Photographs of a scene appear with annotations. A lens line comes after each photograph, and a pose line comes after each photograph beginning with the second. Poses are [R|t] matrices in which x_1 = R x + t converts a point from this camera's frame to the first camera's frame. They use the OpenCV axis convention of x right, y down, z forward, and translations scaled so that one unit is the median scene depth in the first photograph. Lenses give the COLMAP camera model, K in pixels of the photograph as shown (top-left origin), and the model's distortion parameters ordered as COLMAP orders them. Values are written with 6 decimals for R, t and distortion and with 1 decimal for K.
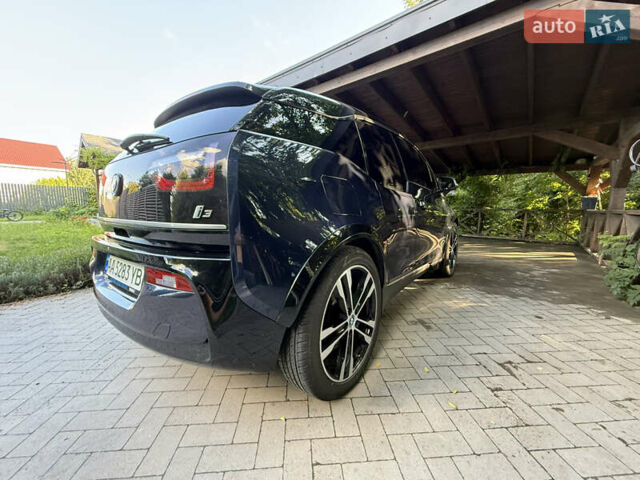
lens RADIAL K [[253.9, 0, 316.9], [0, 253.9, 235.8], [0, 0, 1]] dist [0.001706, 0.000256]
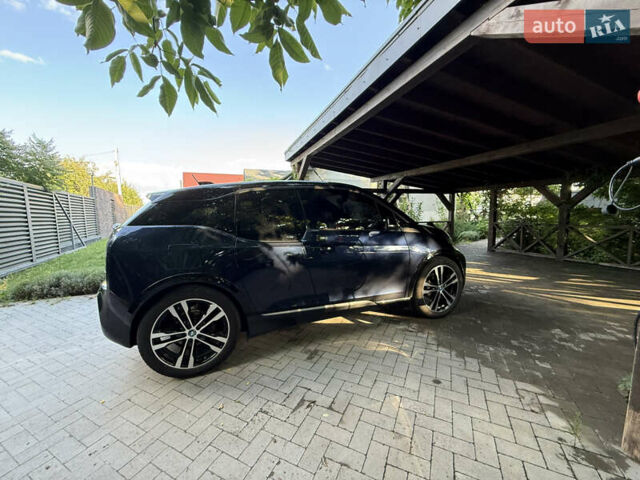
lens RADIAL K [[253.9, 0, 316.2], [0, 253.9, 240.7], [0, 0, 1]] dist [0.001706, 0.000256]
pose [[0.860650, 0.030536, -0.508281, 1.117447], [-0.032104, 0.999468, 0.005685, -0.191363], [0.508184, 0.011425, 0.861173, 0.021472]]
